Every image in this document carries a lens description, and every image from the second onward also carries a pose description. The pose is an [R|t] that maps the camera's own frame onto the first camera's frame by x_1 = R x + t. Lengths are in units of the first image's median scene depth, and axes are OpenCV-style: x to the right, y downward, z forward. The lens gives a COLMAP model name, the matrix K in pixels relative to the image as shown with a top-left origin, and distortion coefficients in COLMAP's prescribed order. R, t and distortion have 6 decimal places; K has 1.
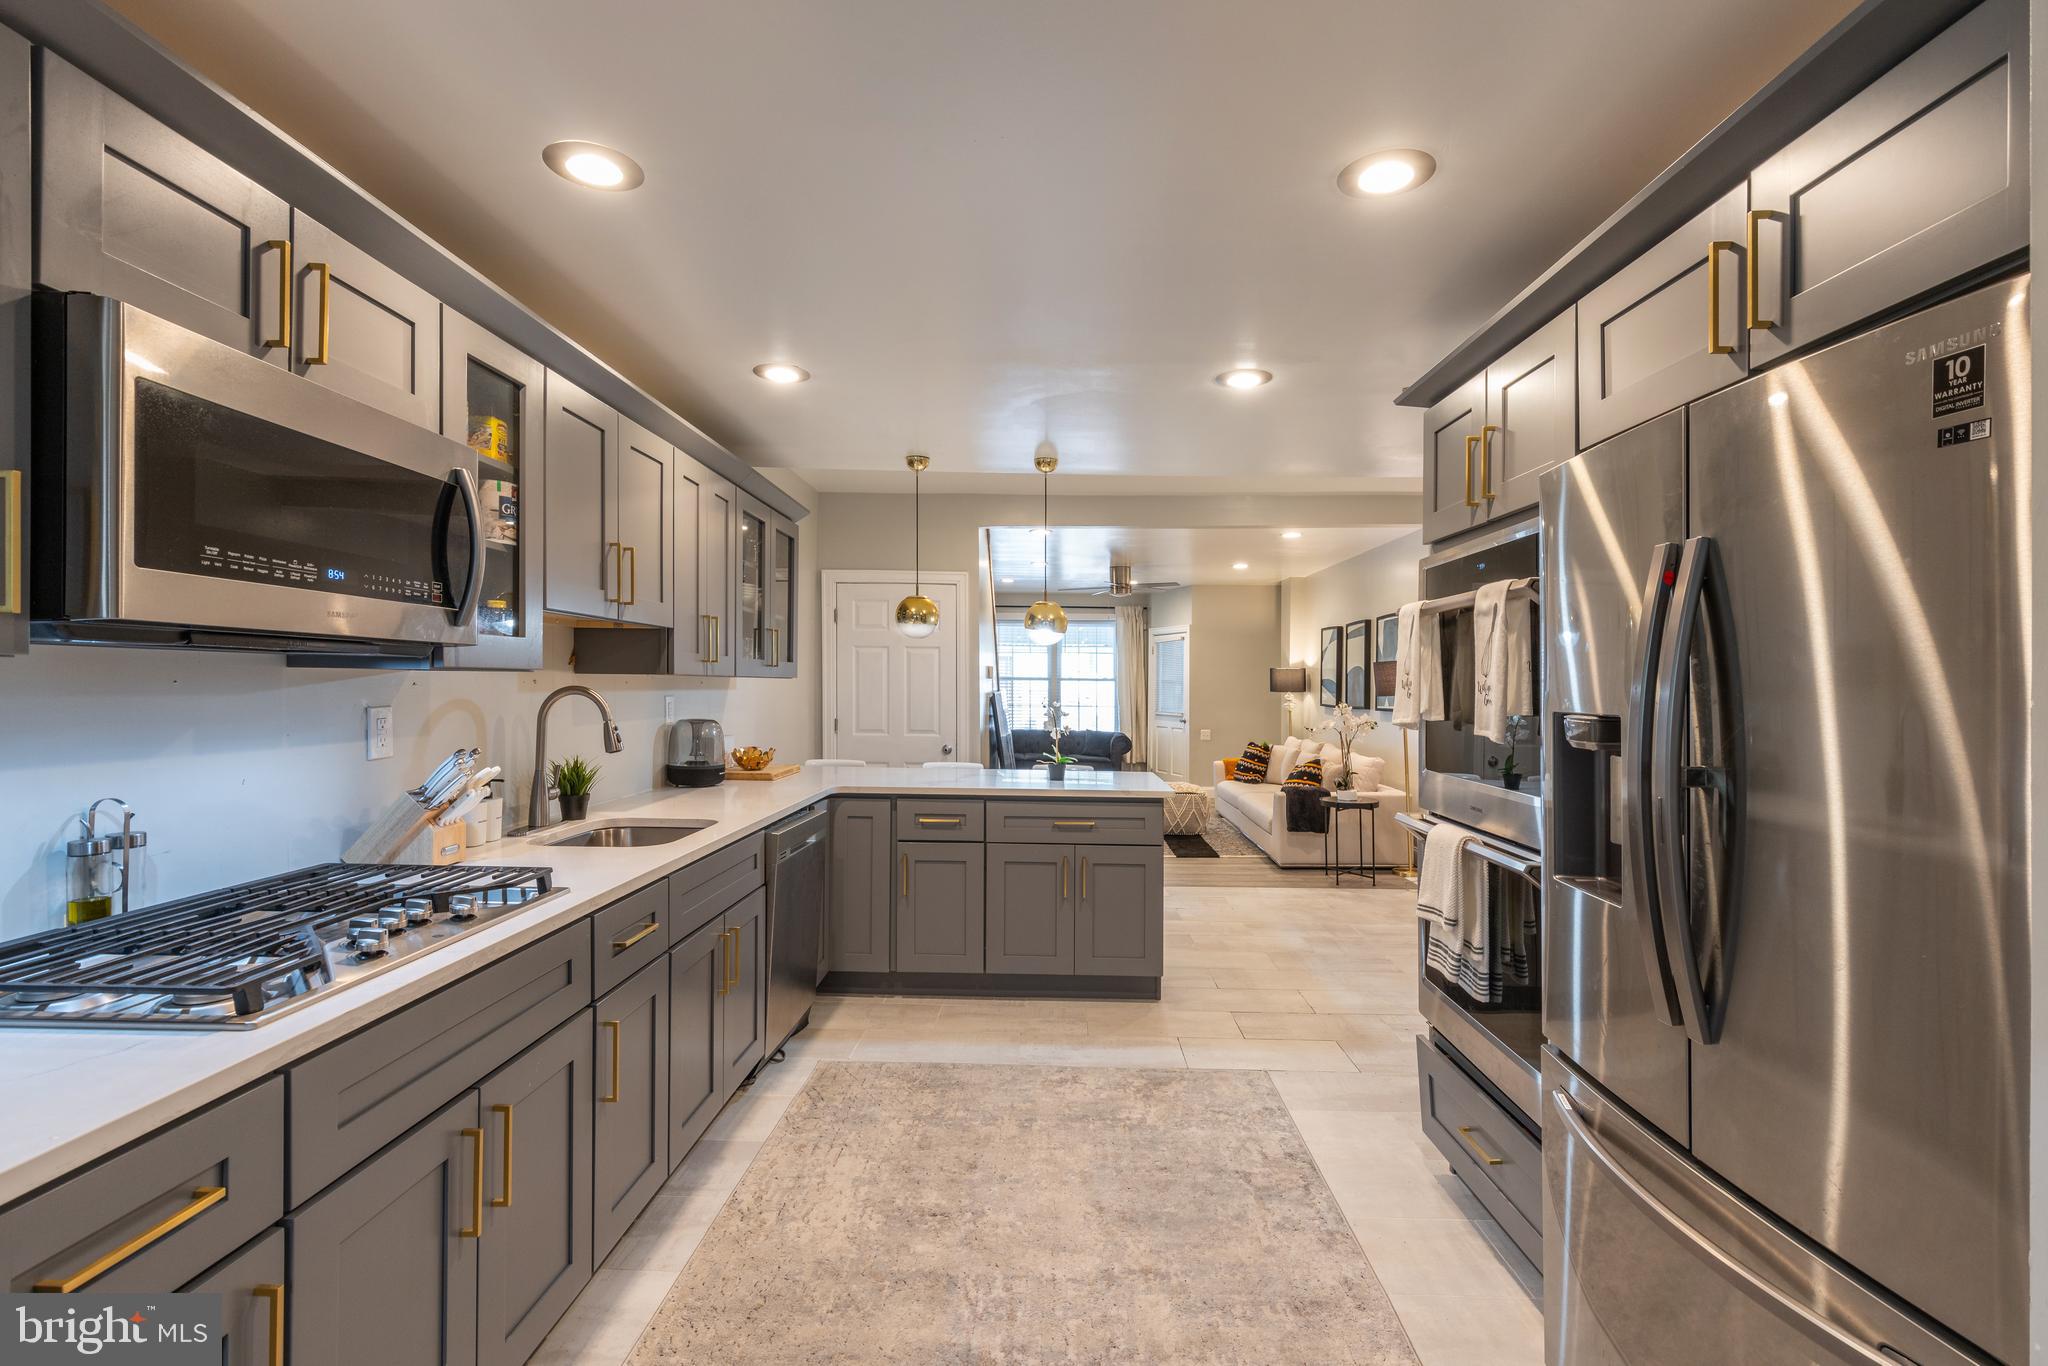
lens RADIAL K [[944.7, 0, 1025.9], [0, 944.7, 669.5], [0, 0, 1]] dist [0.000509, -0.000382]
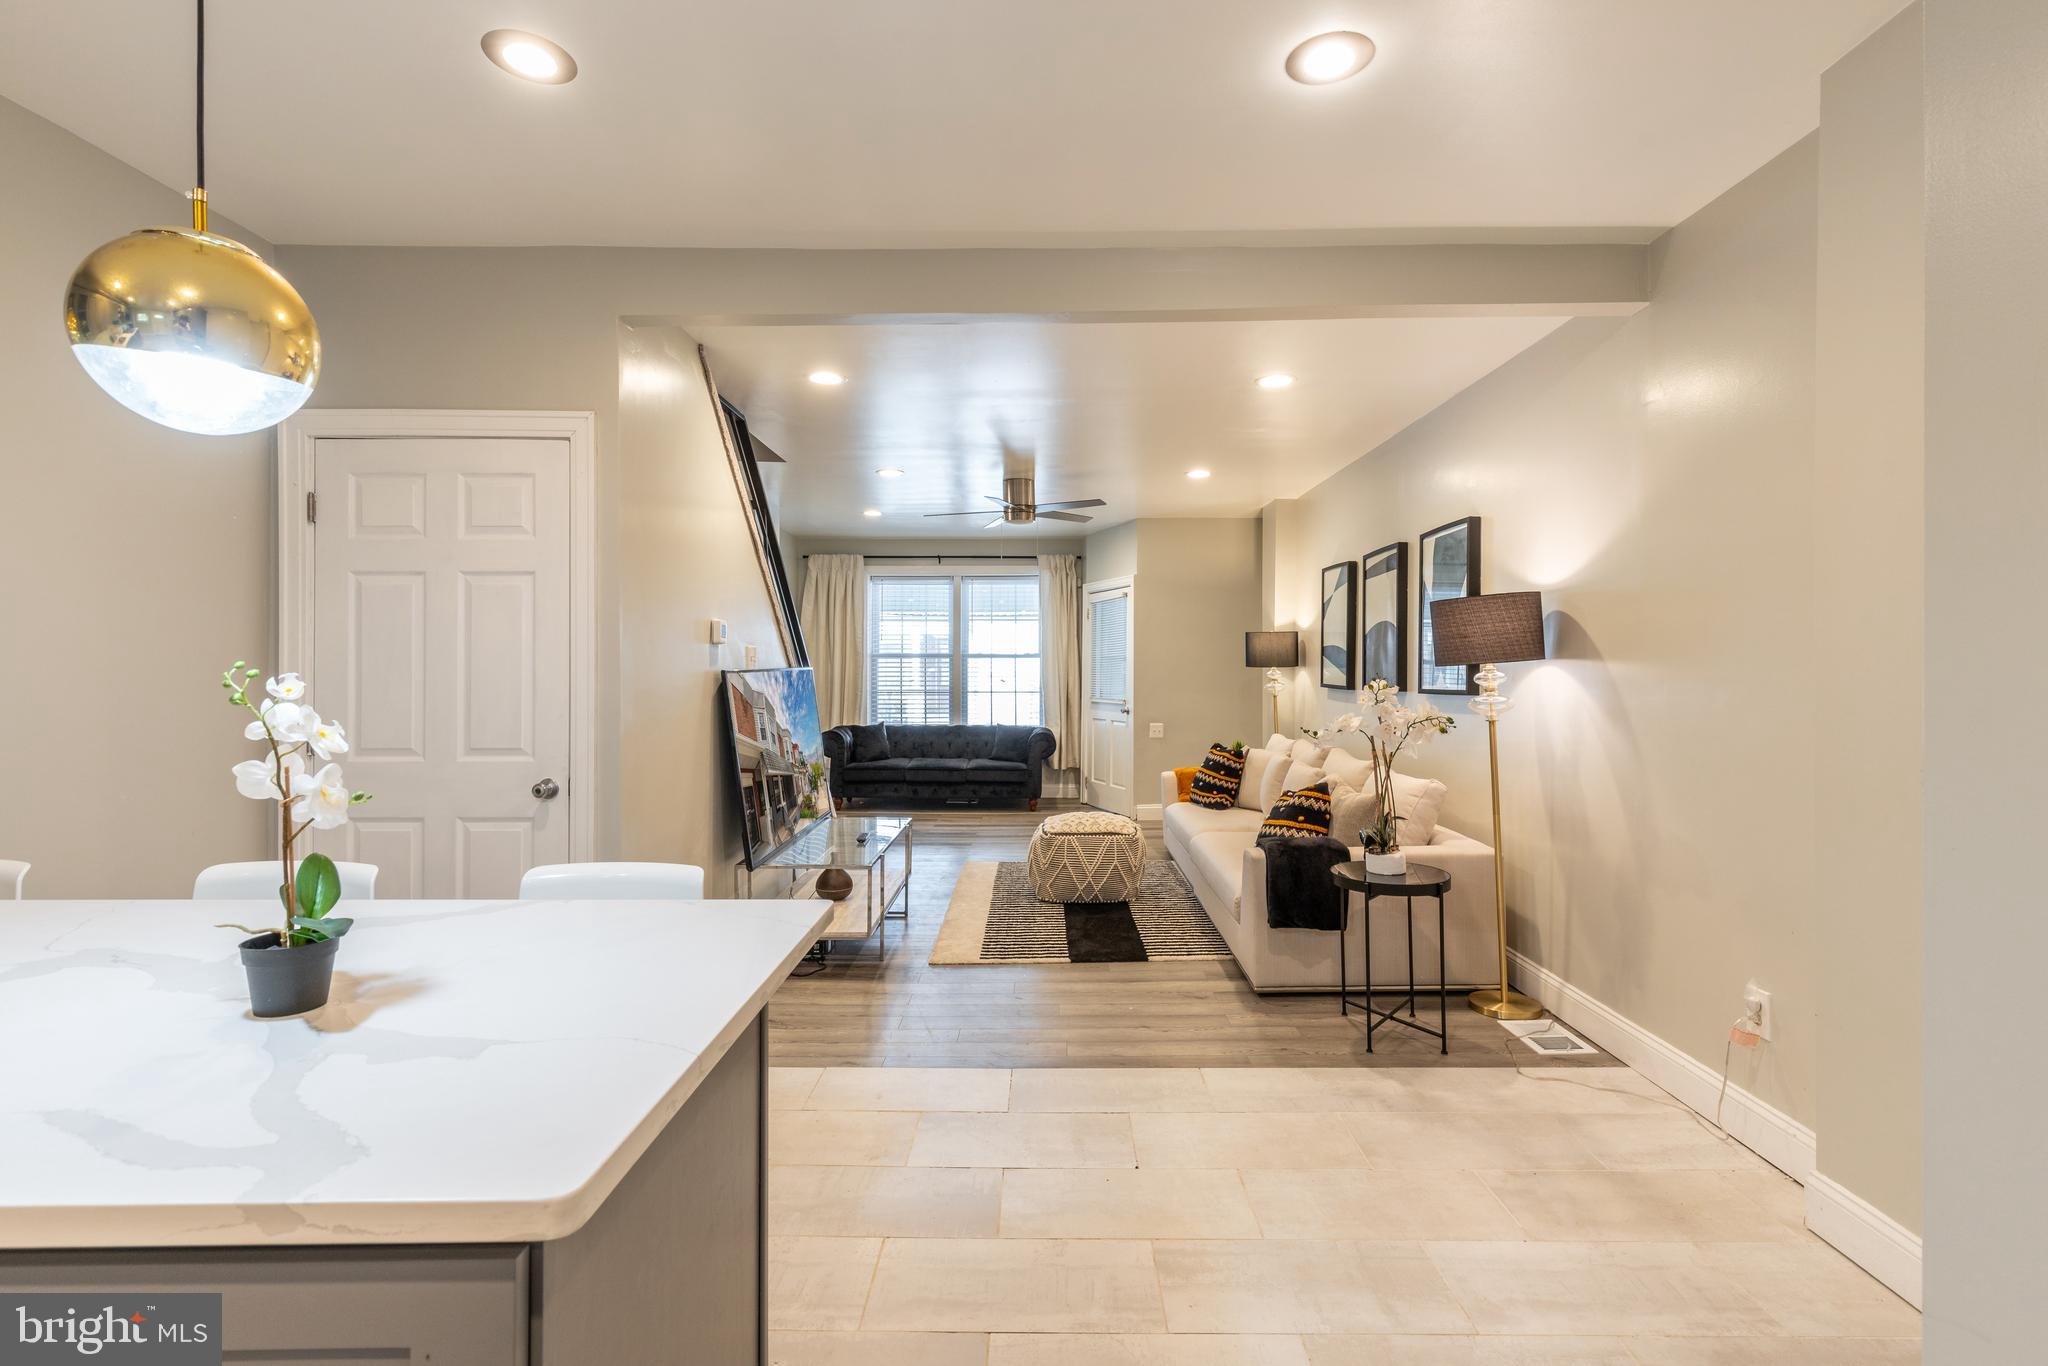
lens RADIAL K [[944.7, 0, 1028.7], [0, 944.7, 688.5], [0, 0, 1]] dist [0.000509, -0.000382]
pose [[0.999815, -0.013241, 0.013960, 0.103273], [0.012751, 0.999320, 0.034599, 0.014860], [-0.014408, -0.034414, 0.999304, 0.360561]]
